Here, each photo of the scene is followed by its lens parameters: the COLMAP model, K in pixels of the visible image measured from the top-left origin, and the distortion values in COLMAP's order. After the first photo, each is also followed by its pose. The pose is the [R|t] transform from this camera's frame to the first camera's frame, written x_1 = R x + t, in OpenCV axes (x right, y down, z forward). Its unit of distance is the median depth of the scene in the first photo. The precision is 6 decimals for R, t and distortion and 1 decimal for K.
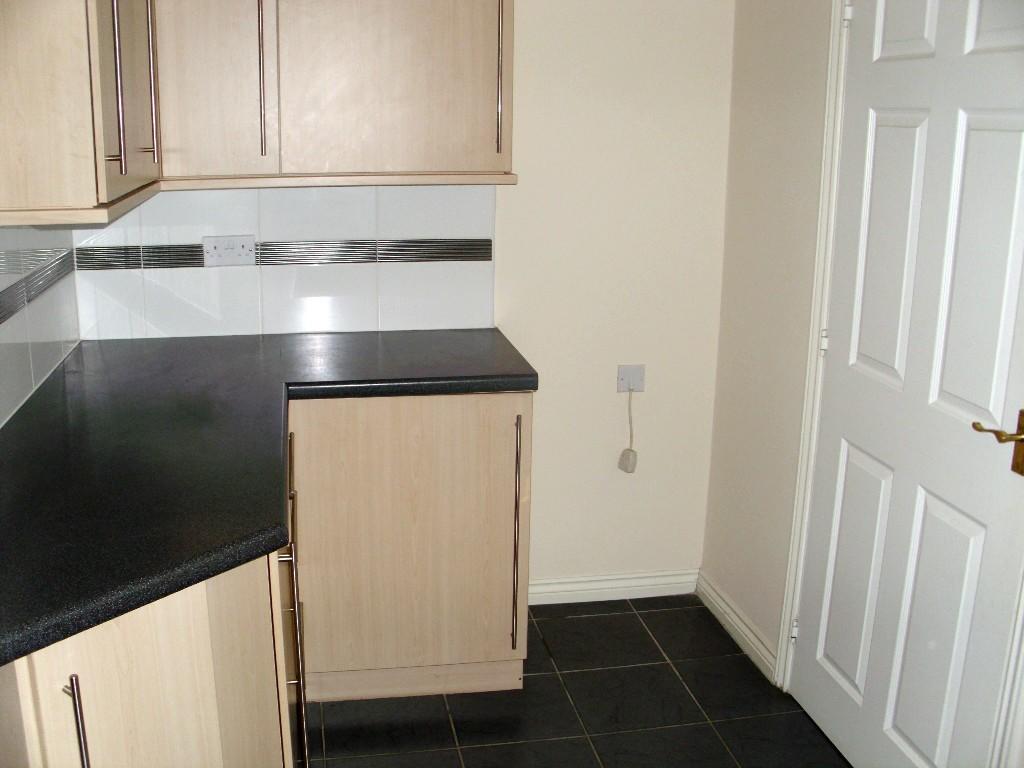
lens RADIAL K [[1067.9, 0, 512.0], [0, 1067.9, 384.0], [0, 0, 1]] dist [-0.283283, 0.333176]
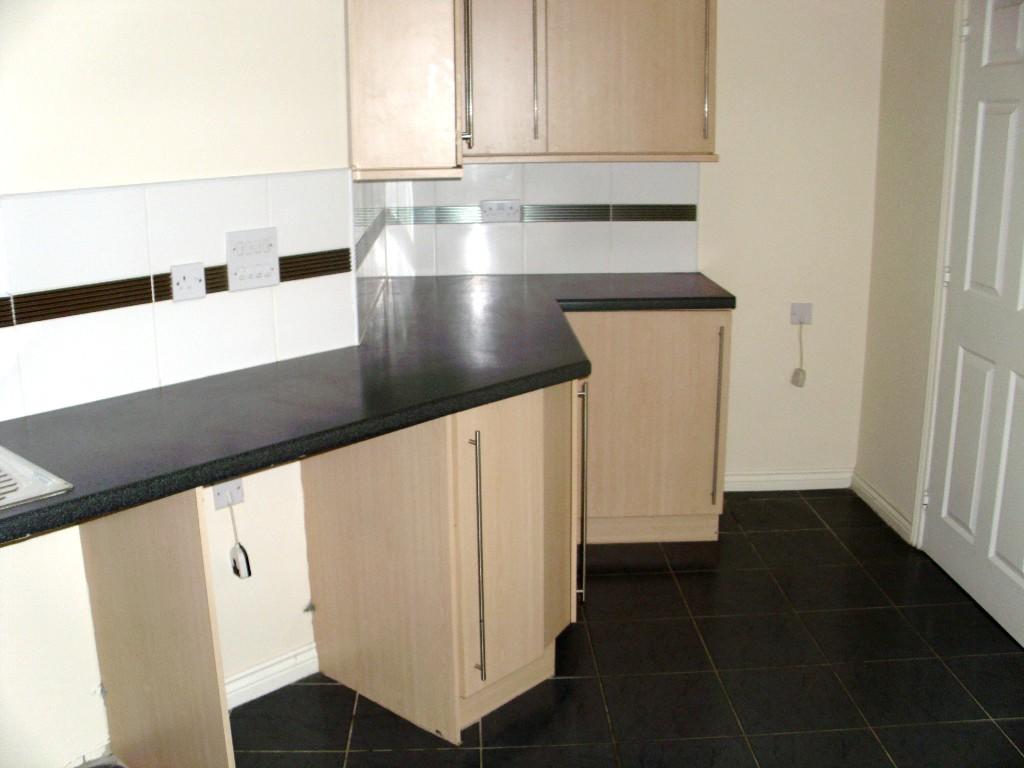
lens RADIAL K [[1067.9, 0, 512.0], [0, 1067.9, 384.0], [0, 0, 1]] dist [-0.283283, 0.333176]
pose [[0.988538, 0.013096, -0.150402, -0.051122], [-0.013157, 0.999913, 0.000587, 0.098295], [0.150396, 0.001398, 0.988625, -0.361716]]
